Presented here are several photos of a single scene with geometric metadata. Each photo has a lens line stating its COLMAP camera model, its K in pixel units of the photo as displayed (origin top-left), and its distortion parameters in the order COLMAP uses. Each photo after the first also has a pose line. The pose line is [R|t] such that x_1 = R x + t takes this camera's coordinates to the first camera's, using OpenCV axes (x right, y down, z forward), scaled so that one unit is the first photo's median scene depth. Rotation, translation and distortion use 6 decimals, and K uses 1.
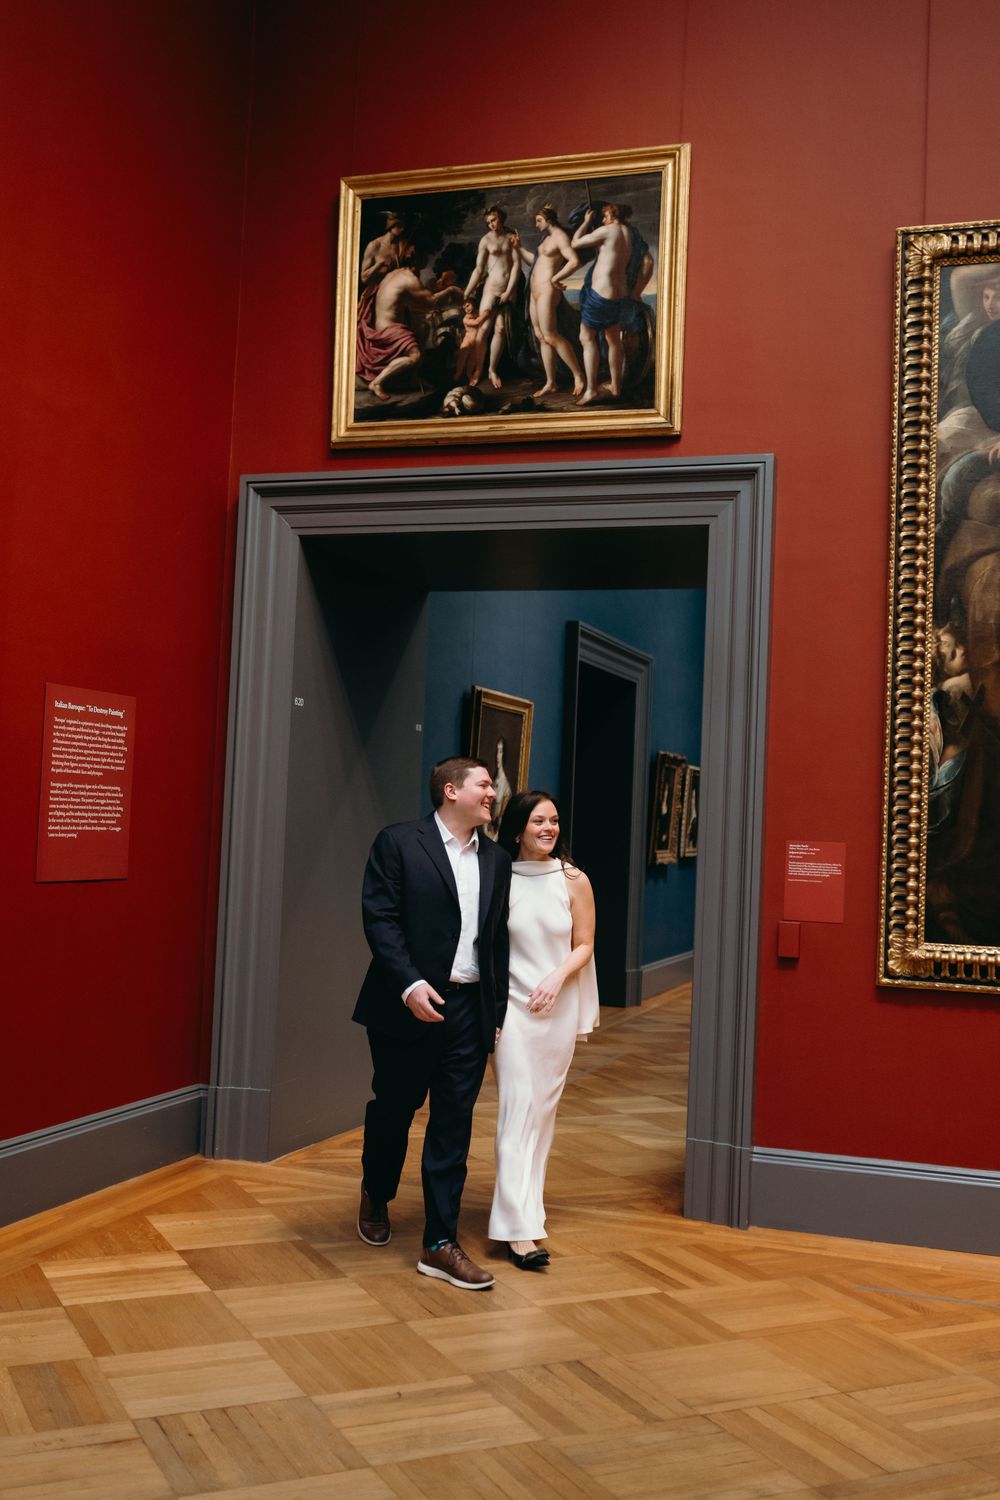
lens RADIAL K [[1477.2, 0, 500.0], [0, 1477.2, 750.0], [0, 0, 1]] dist [-0.008594, 0.013942]
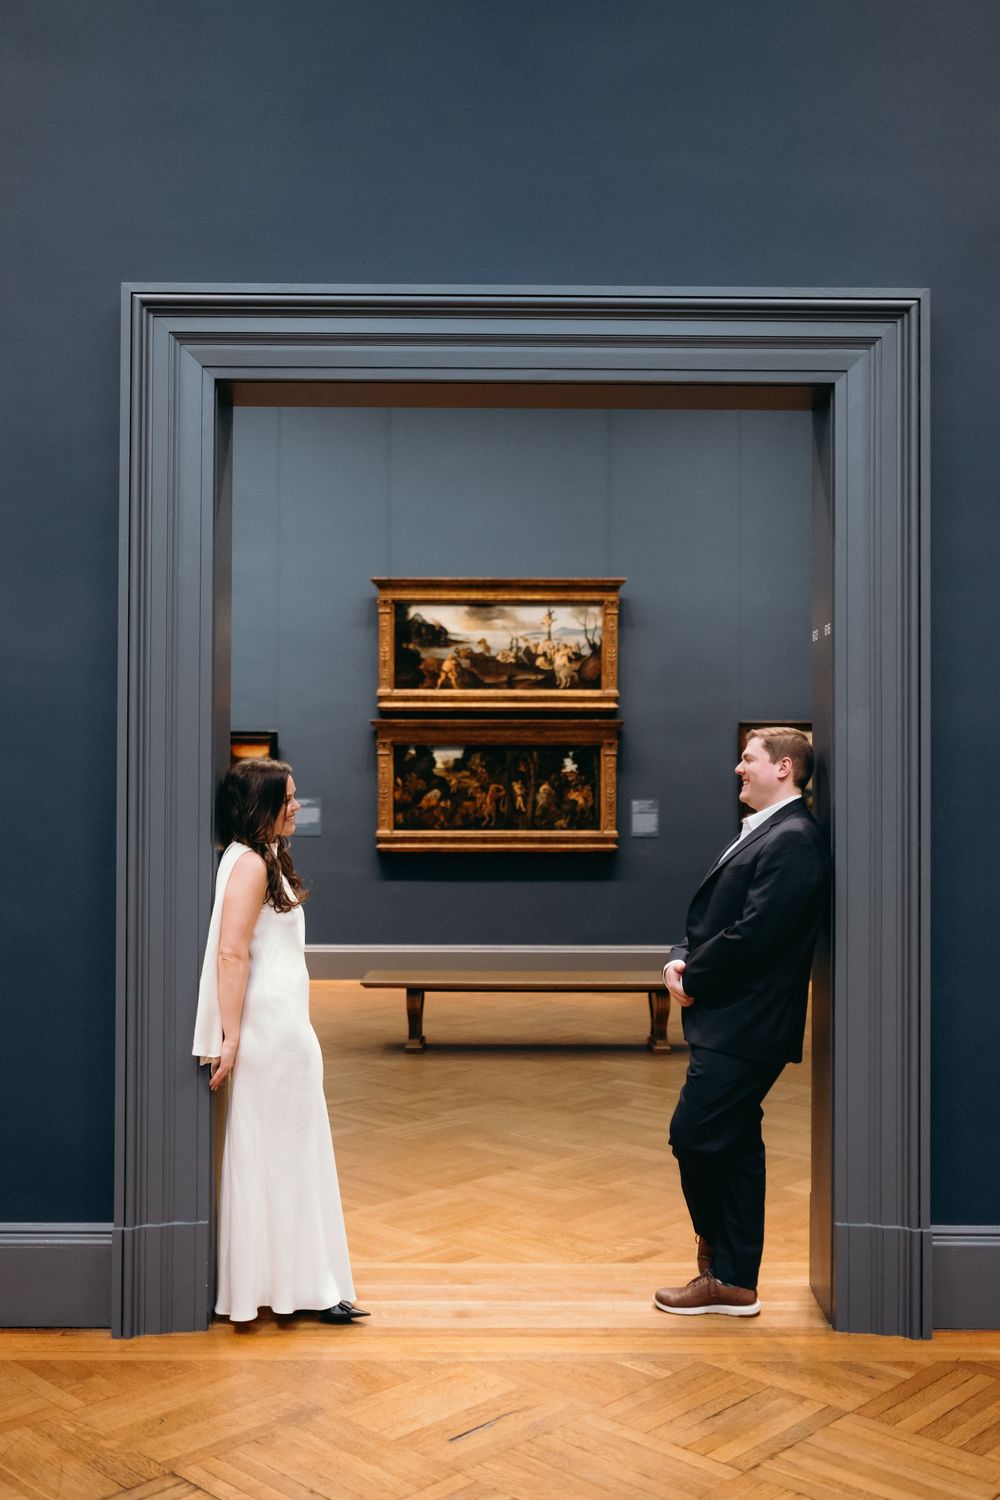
lens RADIAL K [[1477.2, 0, 500.0], [0, 1477.2, 750.0], [0, 0, 1]] dist [-0.008594, 0.013942]
pose [[0.945624, -0.032454, 0.323638, -0.259332], [0.019269, 0.998852, 0.043862, -0.007113], [-0.324690, -0.035241, 0.945164, 0.365467]]
